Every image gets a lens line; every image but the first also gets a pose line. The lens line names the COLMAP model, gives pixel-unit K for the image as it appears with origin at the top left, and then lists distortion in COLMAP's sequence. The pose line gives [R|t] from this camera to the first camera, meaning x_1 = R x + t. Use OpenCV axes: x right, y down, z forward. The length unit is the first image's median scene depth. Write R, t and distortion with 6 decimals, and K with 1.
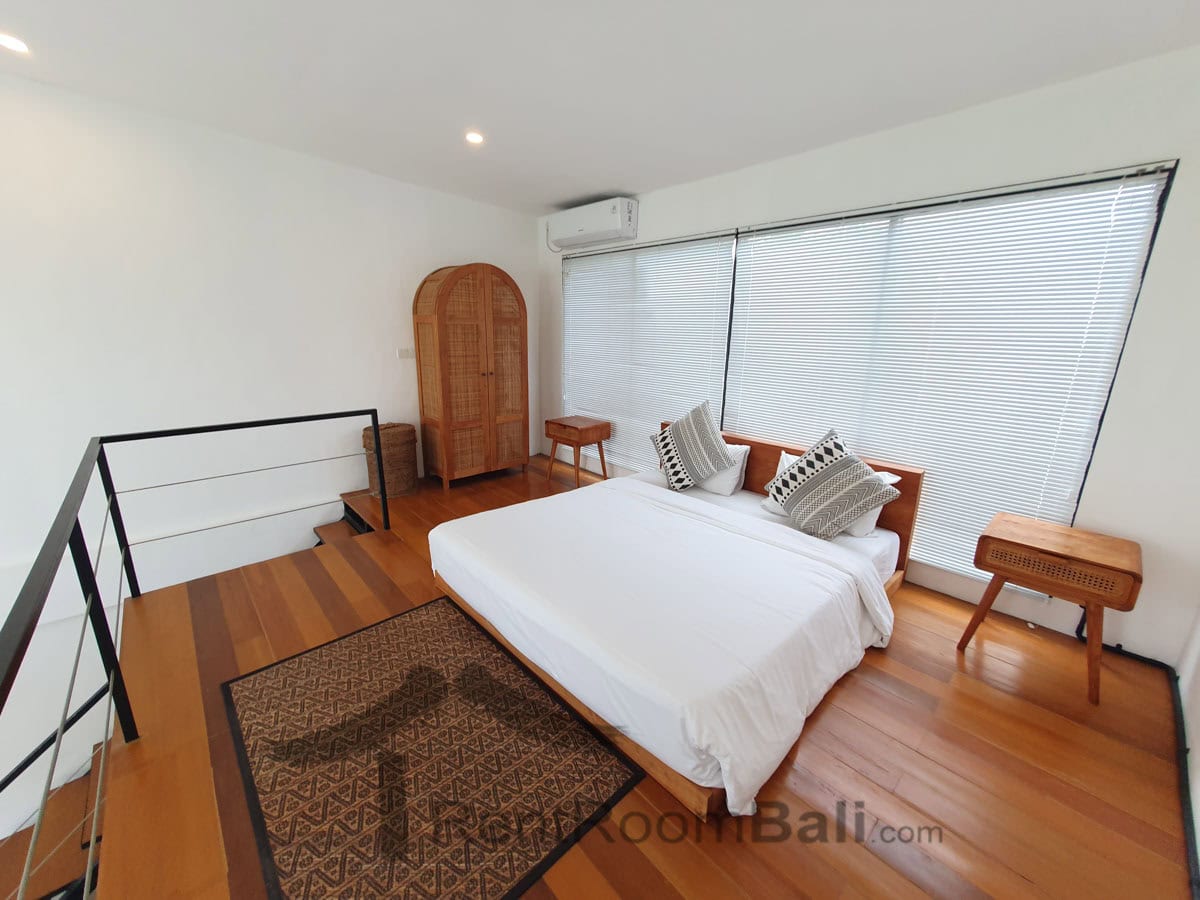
lens RADIAL K [[473.8, 0, 600.0], [0, 473.8, 450.0], [0, 0, 1]] dist [-0.001459, -0.000079]
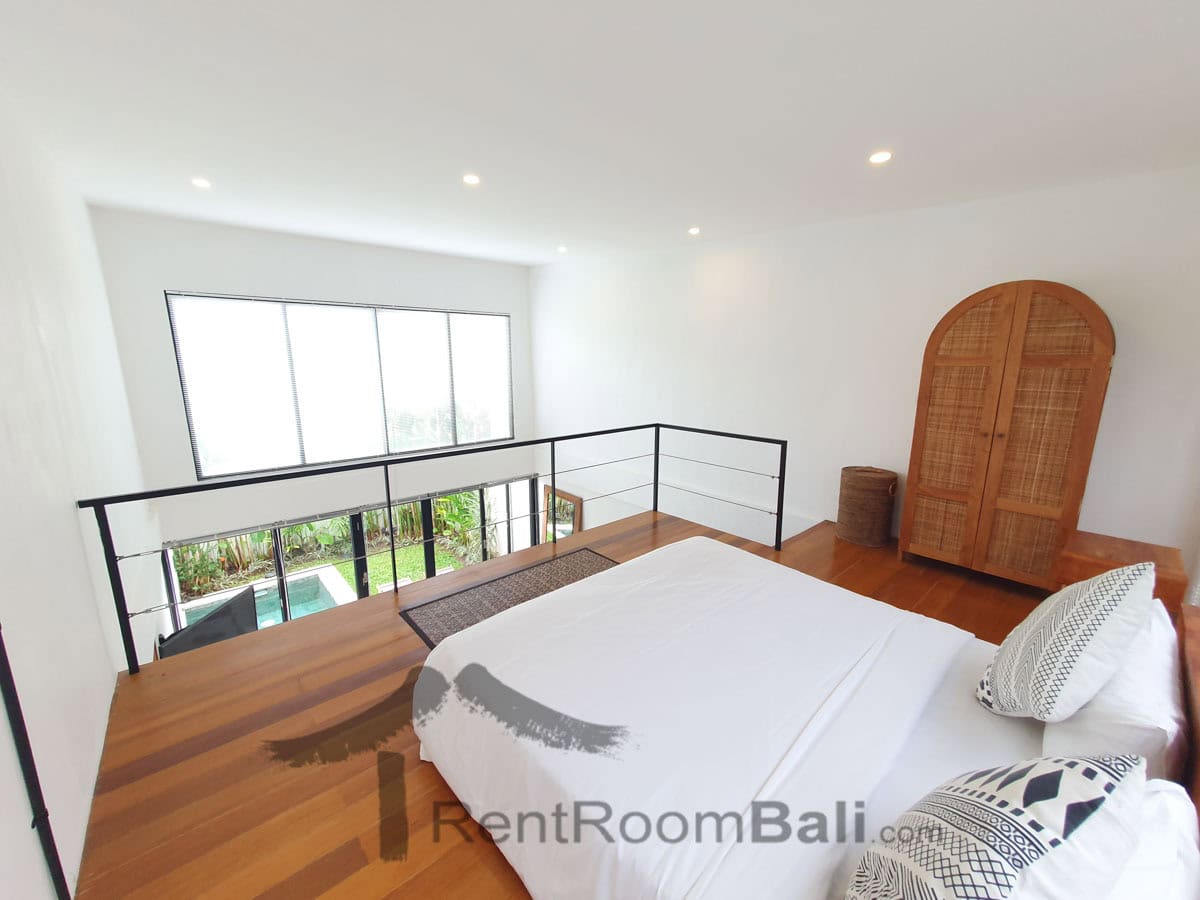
lens RADIAL K [[480.7, 0, 605.4], [0, 480.7, 447.9], [0, 0, 1]] dist [0.024415, 0.000020]
pose [[-0.027835, 0.178182, -0.983604, 0.506628], [-0.253918, 0.950450, 0.179361, -0.128148], [0.966825, 0.254748, 0.018788, 0.438480]]
